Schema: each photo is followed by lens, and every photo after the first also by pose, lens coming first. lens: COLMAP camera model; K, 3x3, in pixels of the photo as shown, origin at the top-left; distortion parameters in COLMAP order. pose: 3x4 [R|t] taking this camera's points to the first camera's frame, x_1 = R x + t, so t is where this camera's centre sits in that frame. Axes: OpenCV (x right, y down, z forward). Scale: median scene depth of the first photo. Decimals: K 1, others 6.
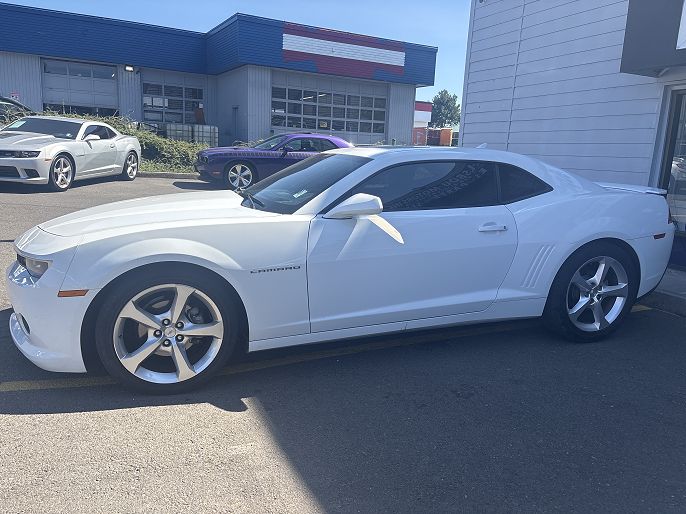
lens RADIAL K [[533.8, 0, 343.0], [0, 533.8, 257.0], [0, 0, 1]] dist [0.032311, -0.011047]
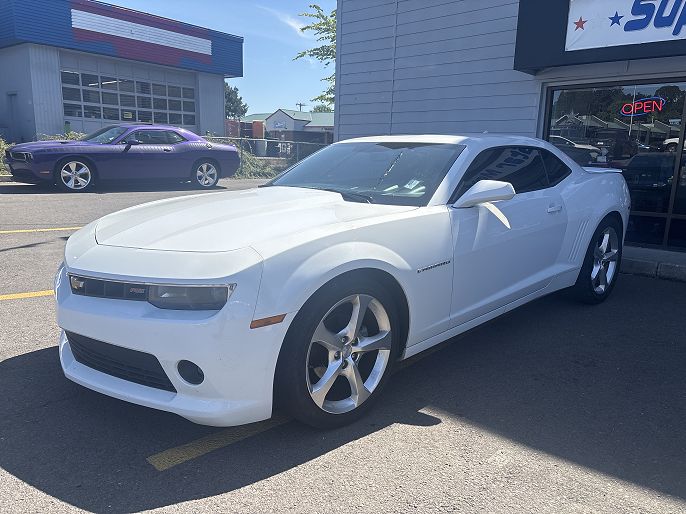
lens RADIAL K [[533.8, 0, 343.0], [0, 533.8, 257.0], [0, 0, 1]] dist [0.032311, -0.011047]
pose [[0.911309, -0.100872, 0.399175, -0.160938], [0.096056, 0.994858, 0.032108, -0.009410], [-0.400361, 0.009083, 0.916312, 0.053539]]
